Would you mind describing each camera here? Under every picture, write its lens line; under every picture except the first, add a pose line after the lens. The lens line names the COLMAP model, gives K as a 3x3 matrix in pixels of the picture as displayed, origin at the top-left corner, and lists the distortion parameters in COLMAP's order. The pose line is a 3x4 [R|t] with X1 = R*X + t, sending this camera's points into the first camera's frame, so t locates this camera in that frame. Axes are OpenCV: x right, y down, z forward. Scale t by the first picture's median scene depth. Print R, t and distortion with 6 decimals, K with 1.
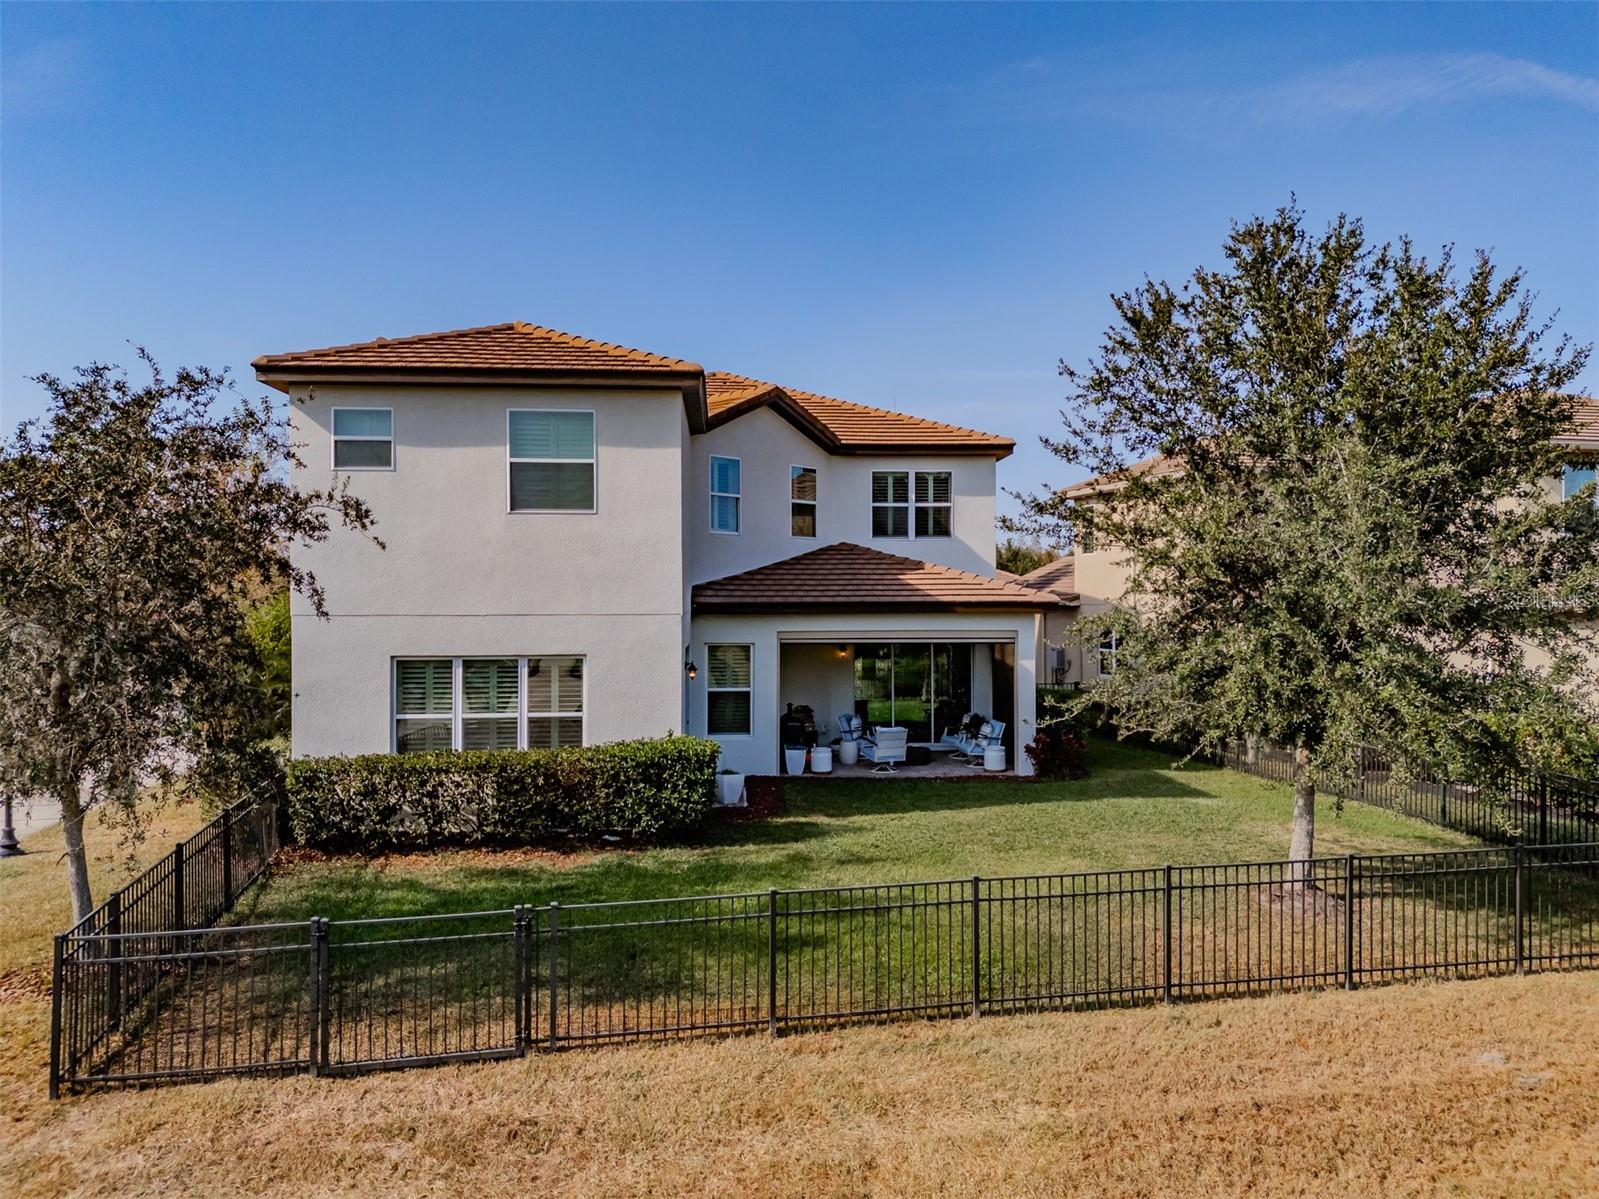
lens RADIAL K [[1156.8, 0, 808.0], [0, 1156.8, 597.1], [0, 0, 1]] dist [0.064261, -0.037331]
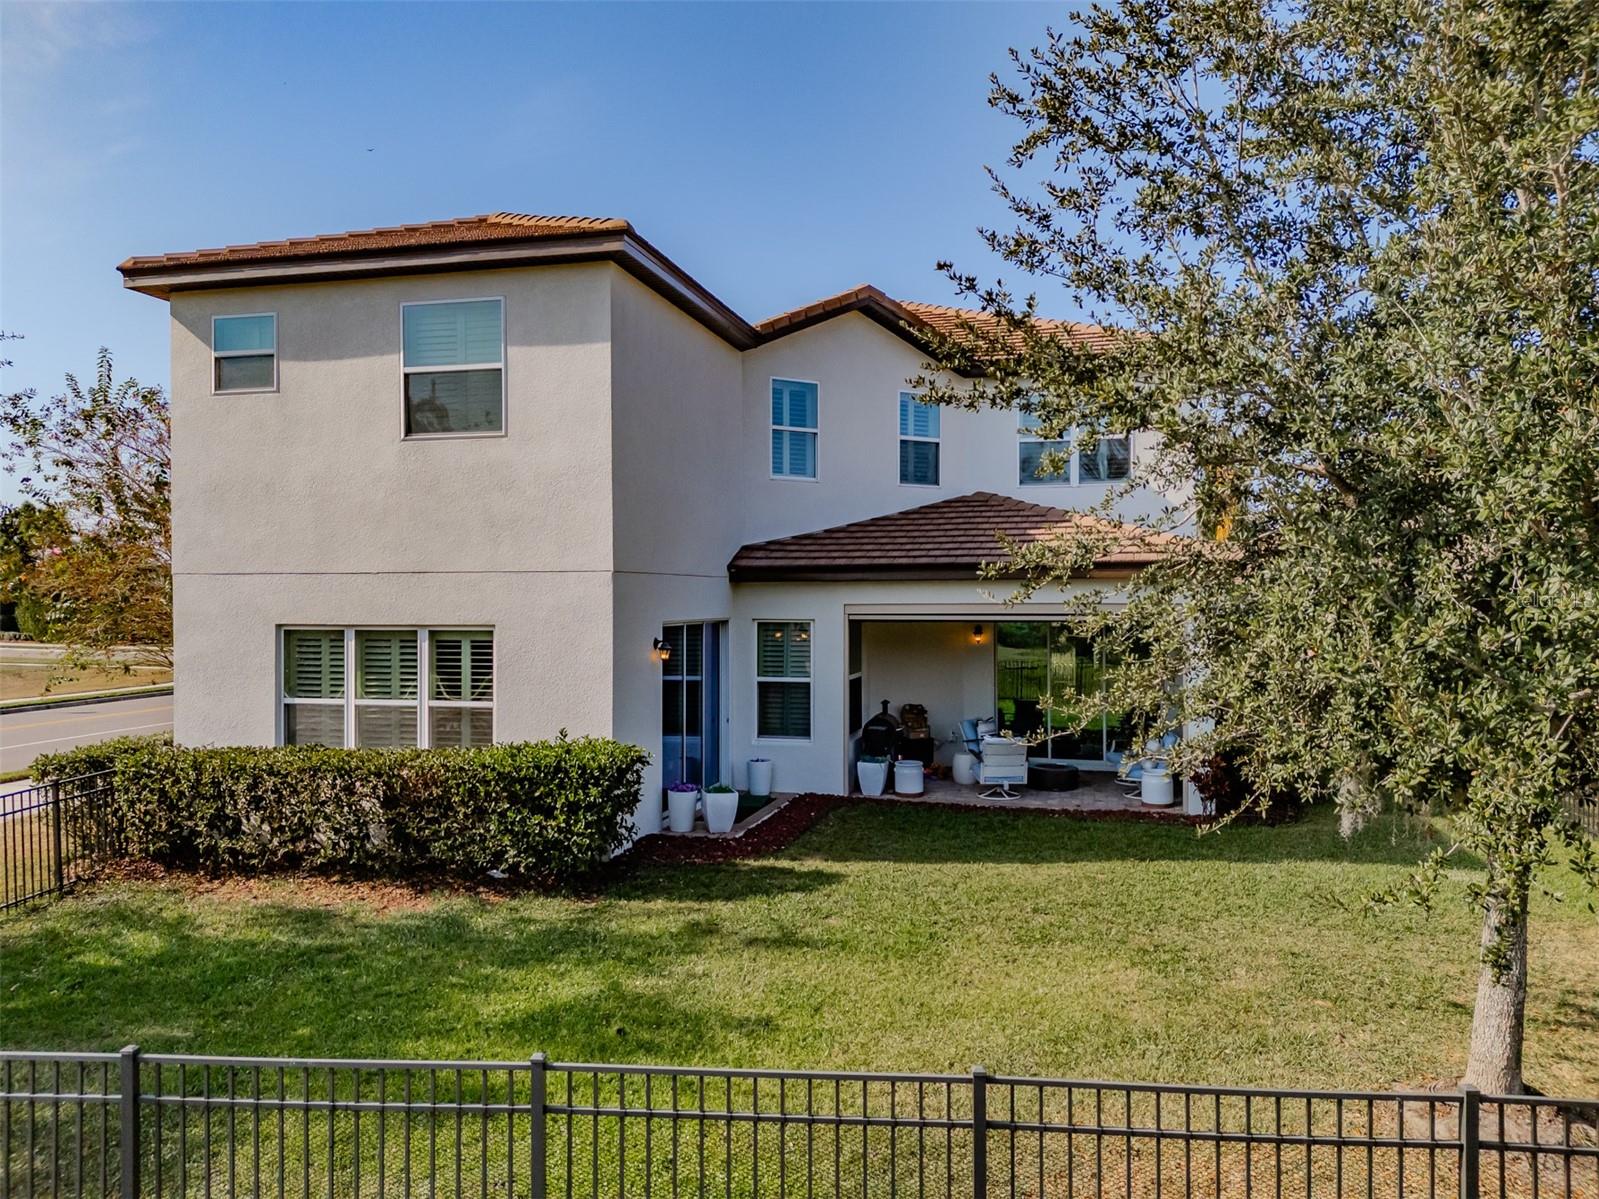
lens RADIAL K [[1156.8, 0, 808.0], [0, 1156.8, 597.1], [0, 0, 1]] dist [0.064261, -0.037331]
pose [[0.949296, 0.000358, -0.314385, 0.236551], [0.000065, 0.999999, 0.001334, 0.030163], [0.314385, -0.001287, 0.949295, 0.347683]]
